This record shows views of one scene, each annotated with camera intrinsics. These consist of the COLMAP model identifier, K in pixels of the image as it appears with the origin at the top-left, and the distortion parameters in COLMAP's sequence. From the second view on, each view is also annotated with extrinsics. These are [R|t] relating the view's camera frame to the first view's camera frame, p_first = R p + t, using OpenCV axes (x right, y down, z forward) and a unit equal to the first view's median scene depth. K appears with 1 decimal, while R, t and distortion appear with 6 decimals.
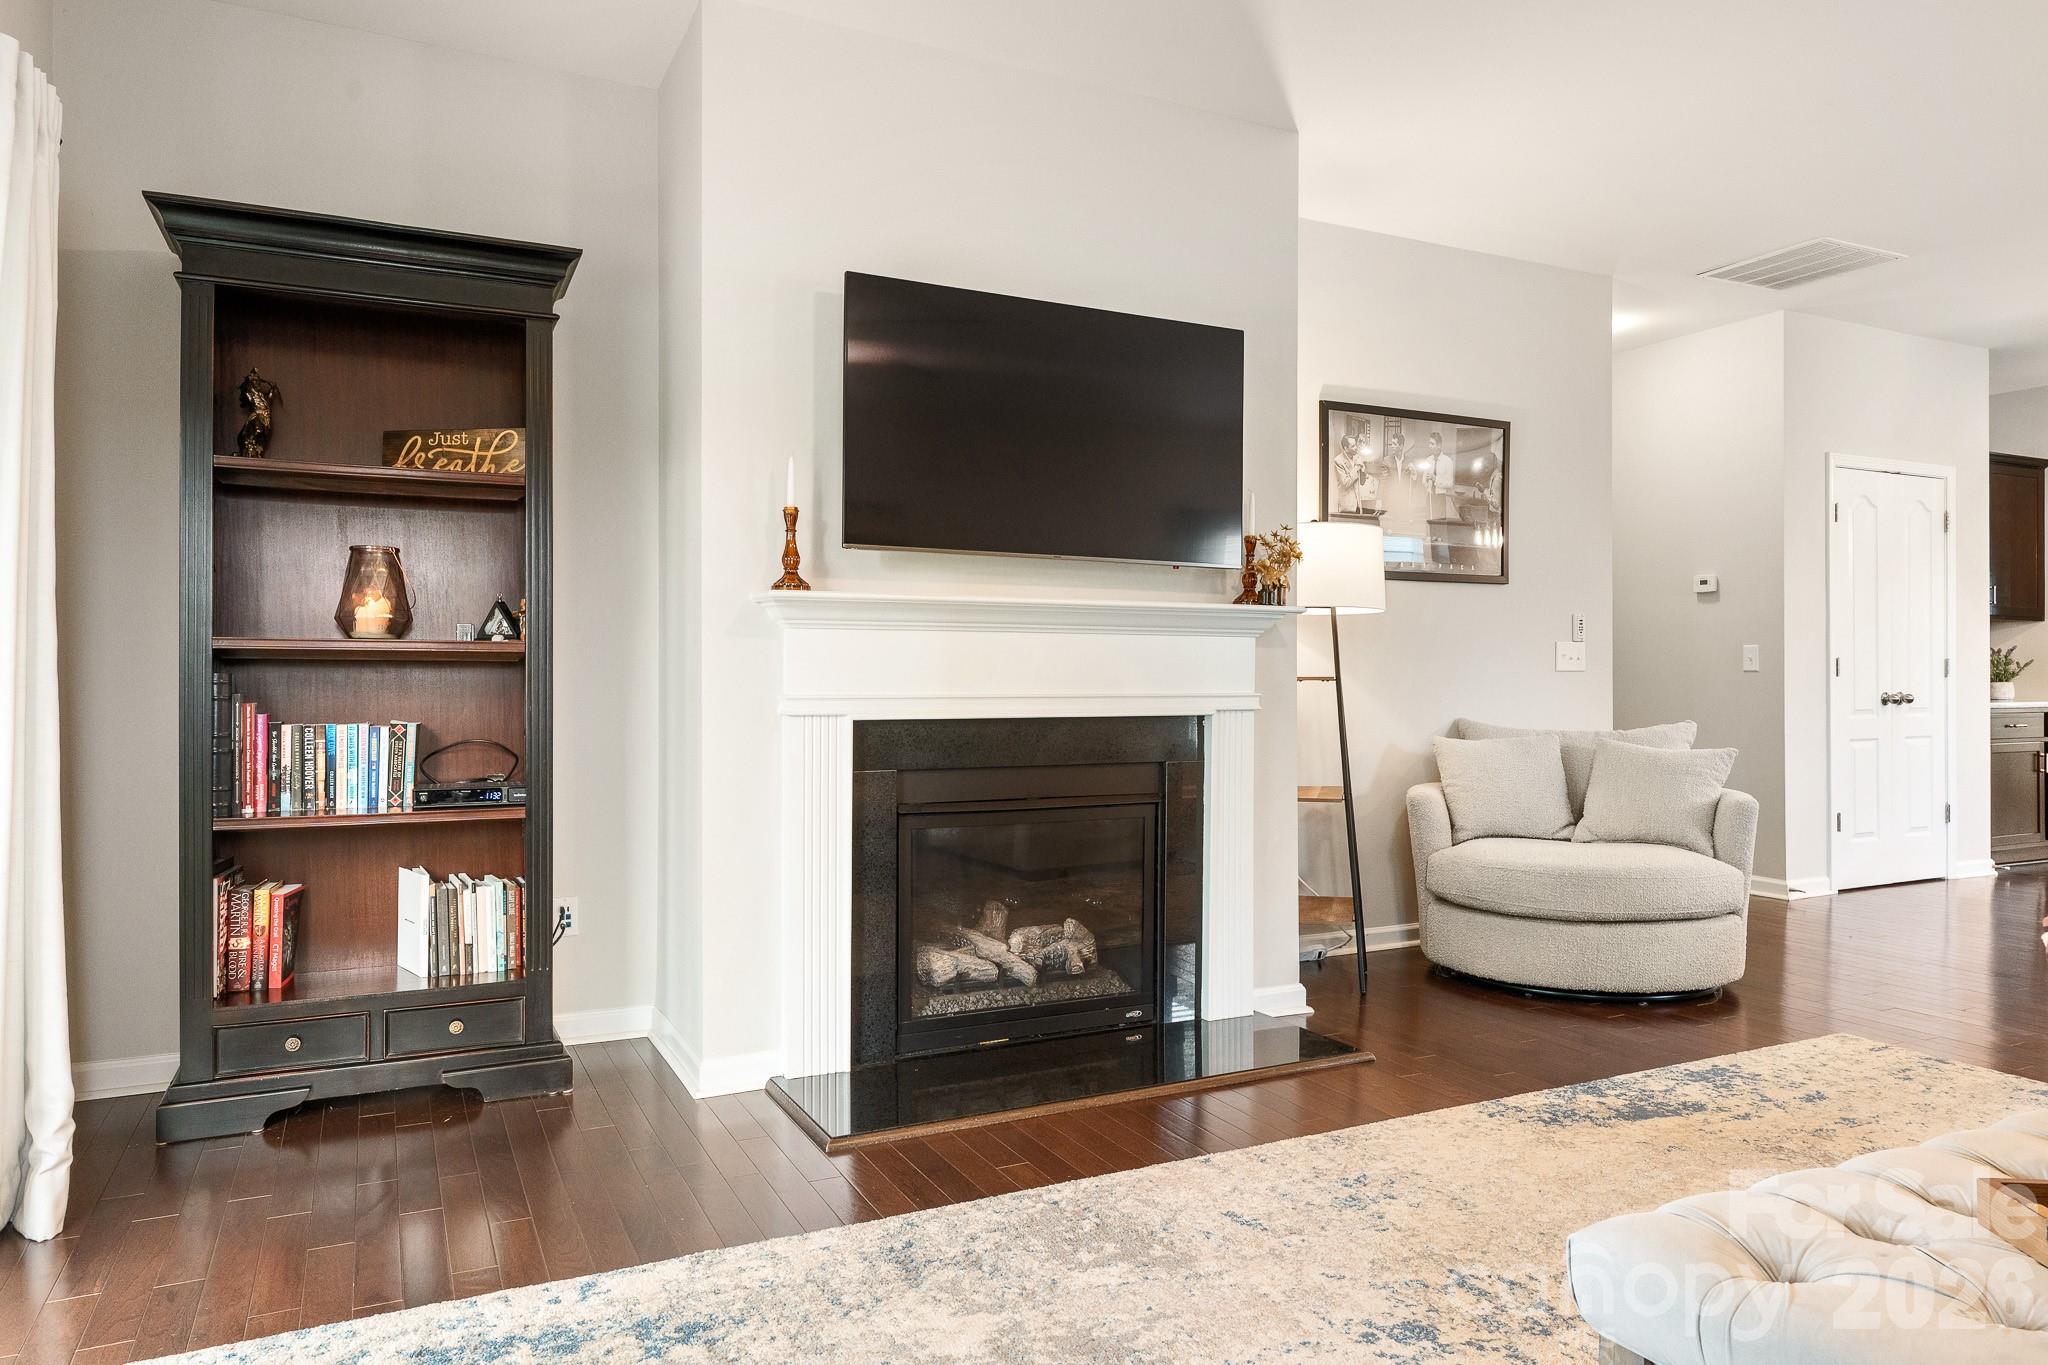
lens RADIAL K [[1306.9, 0, 1029.1], [0, 1306.9, 667.6], [0, 0, 1]] dist [0.001498, -0.004269]
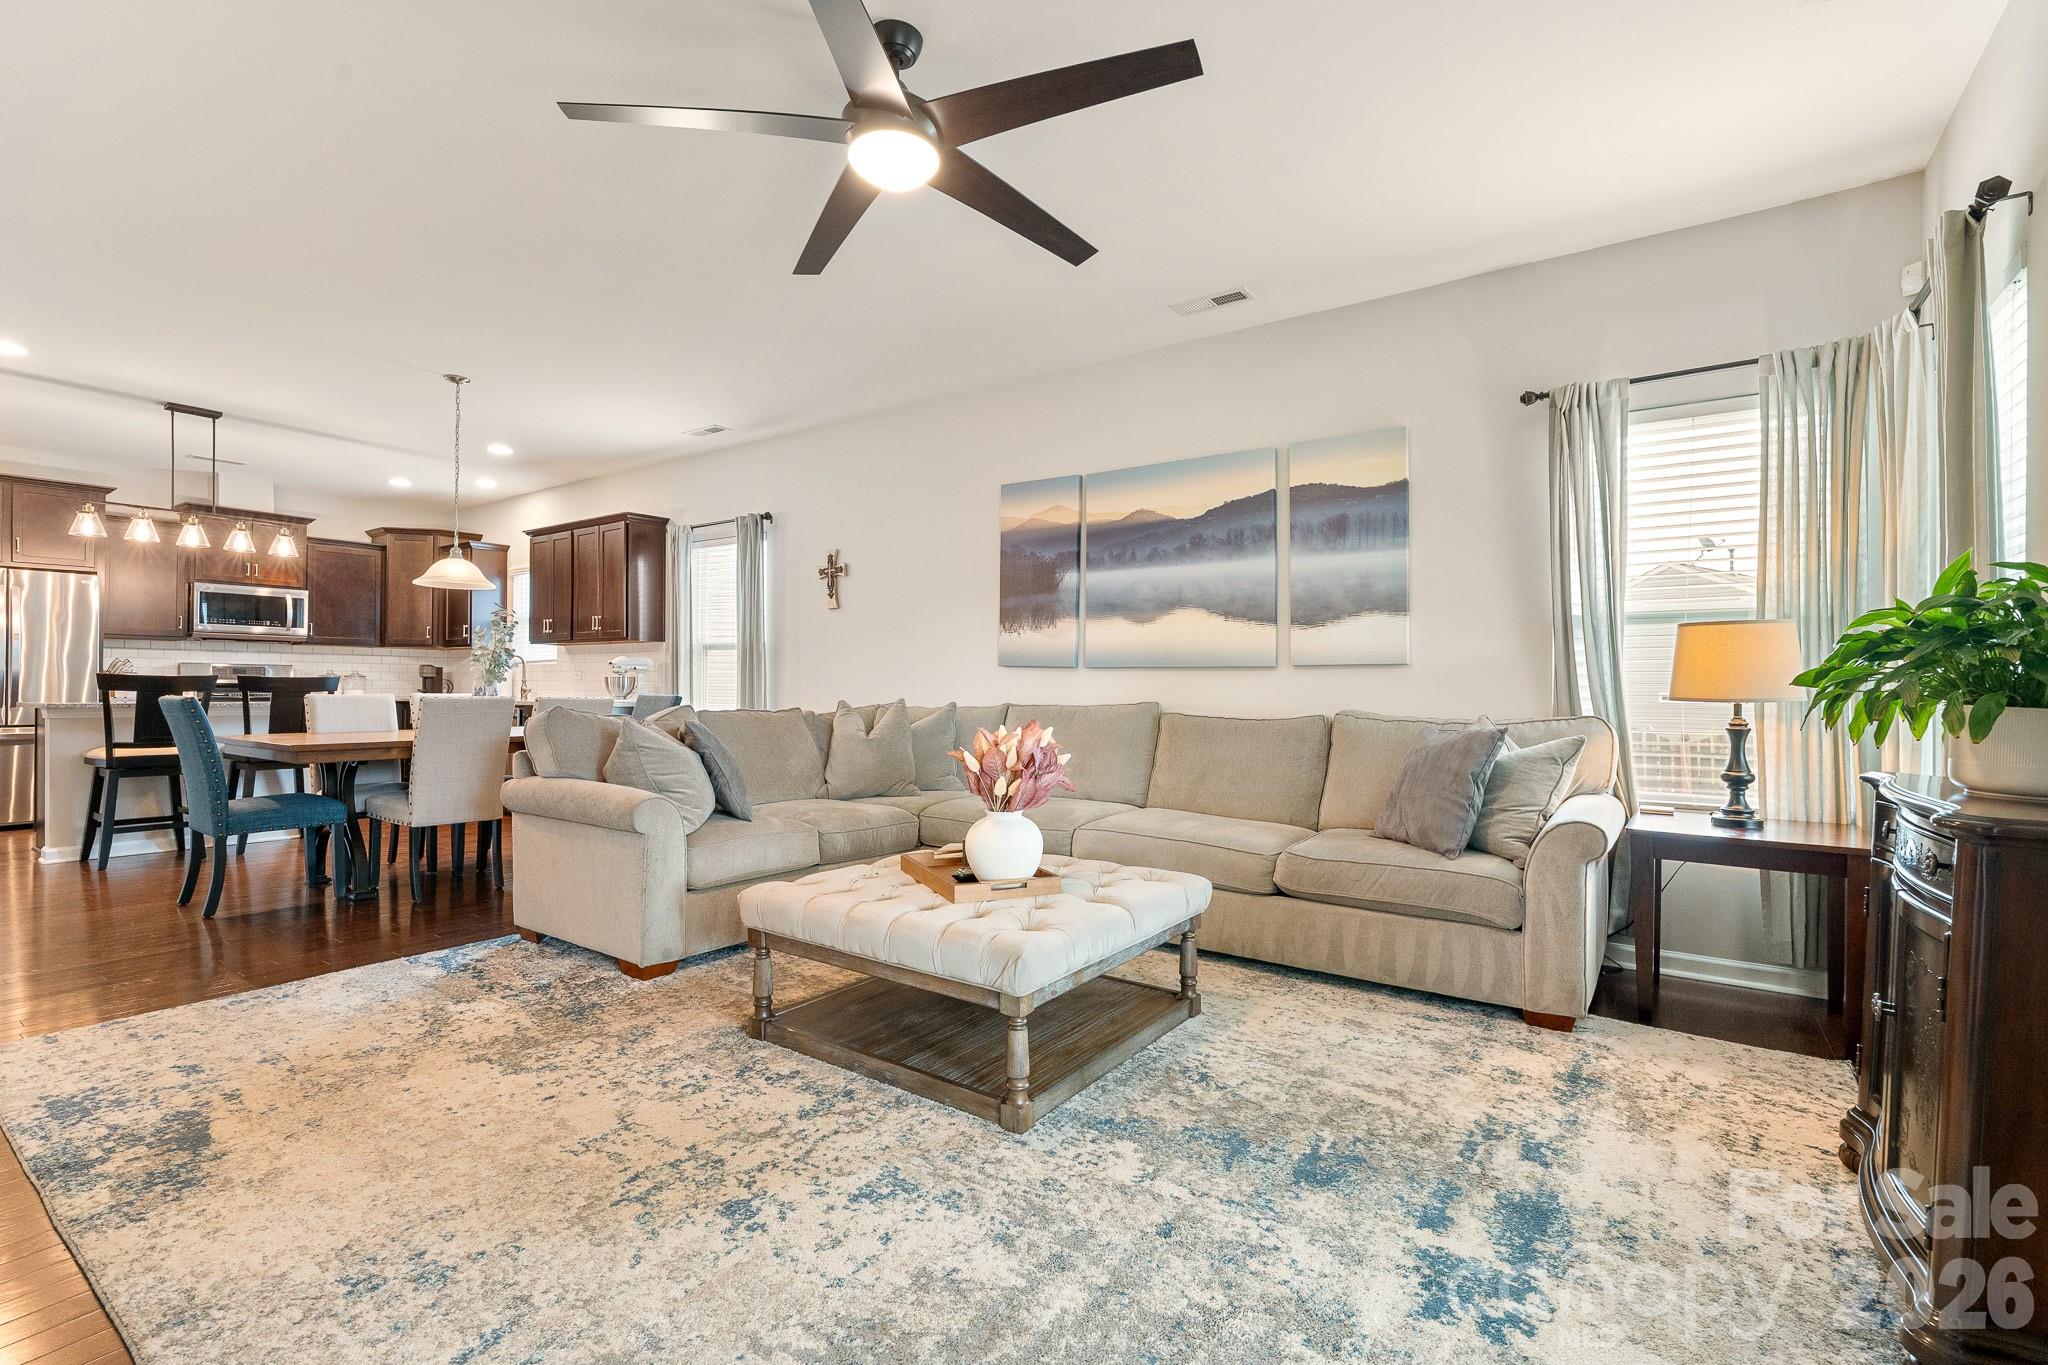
lens RADIAL K [[917.1, 0, 1018.9], [0, 917.1, 681.3], [0, 0, 1]] dist [-0.004234, 0.000624]
pose [[-0.466409, 0.000633, 0.884569, -0.250991], [-0.012427, 0.999896, -0.007268, 0.004280], [-0.884482, -0.014383, -0.466353, 0.492782]]
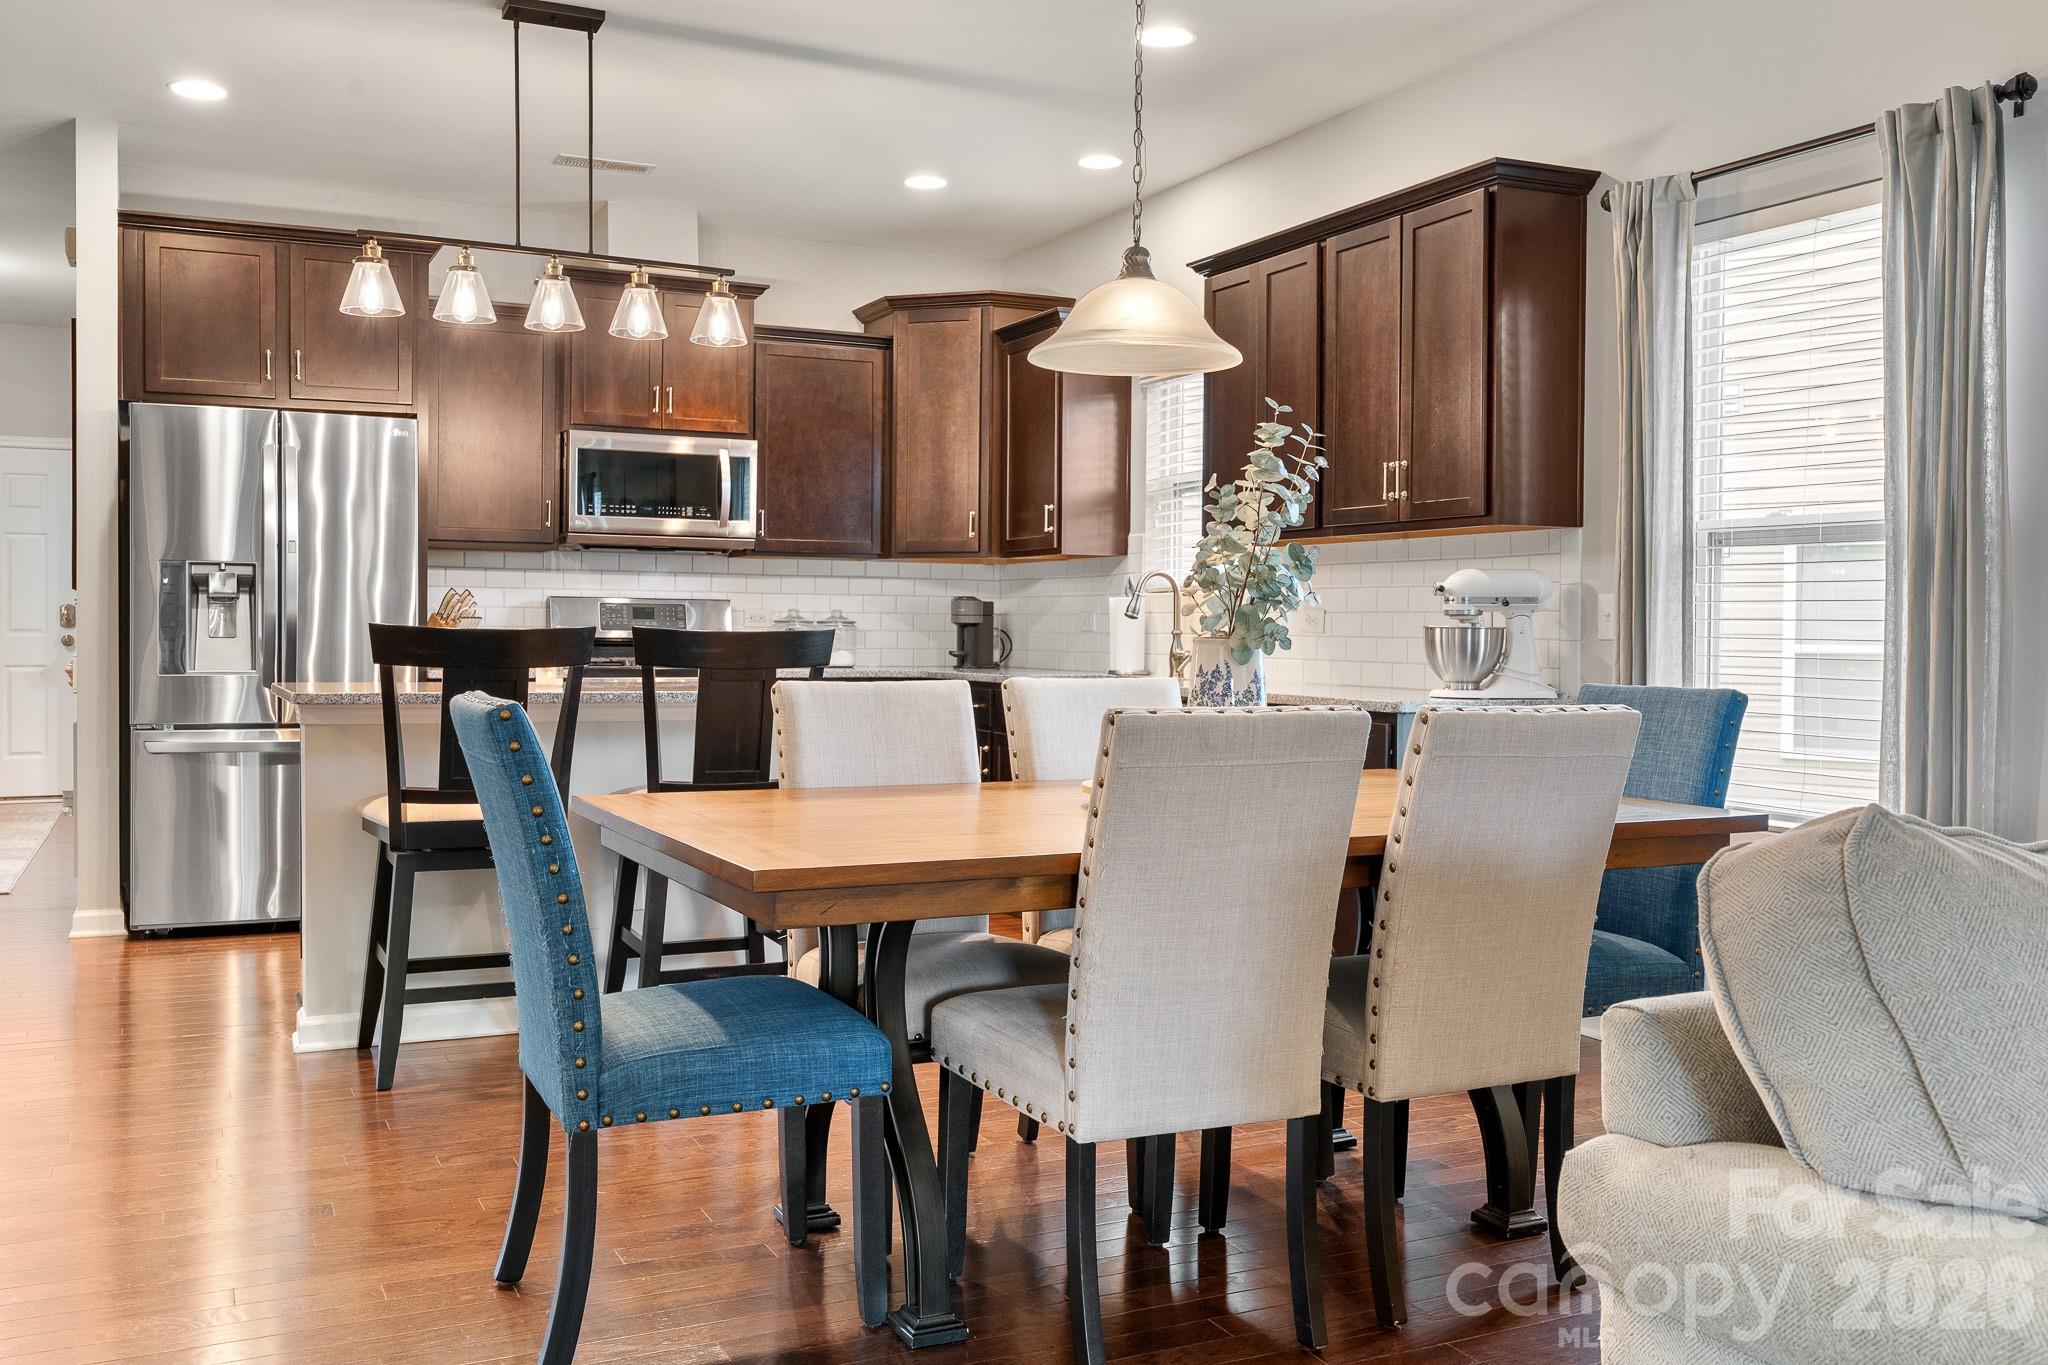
lens RADIAL K [[1797.2, 0, 1016.6], [0, 1797.2, 669.8], [0, 0, 1]] dist [-0.000846, 0.011408]
pose [[0.020004, -0.024733, 0.999494, 0.280710], [-0.014708, 0.999579, 0.025030, -0.002816], [-0.999692, -0.015201, 0.019632, 0.605561]]
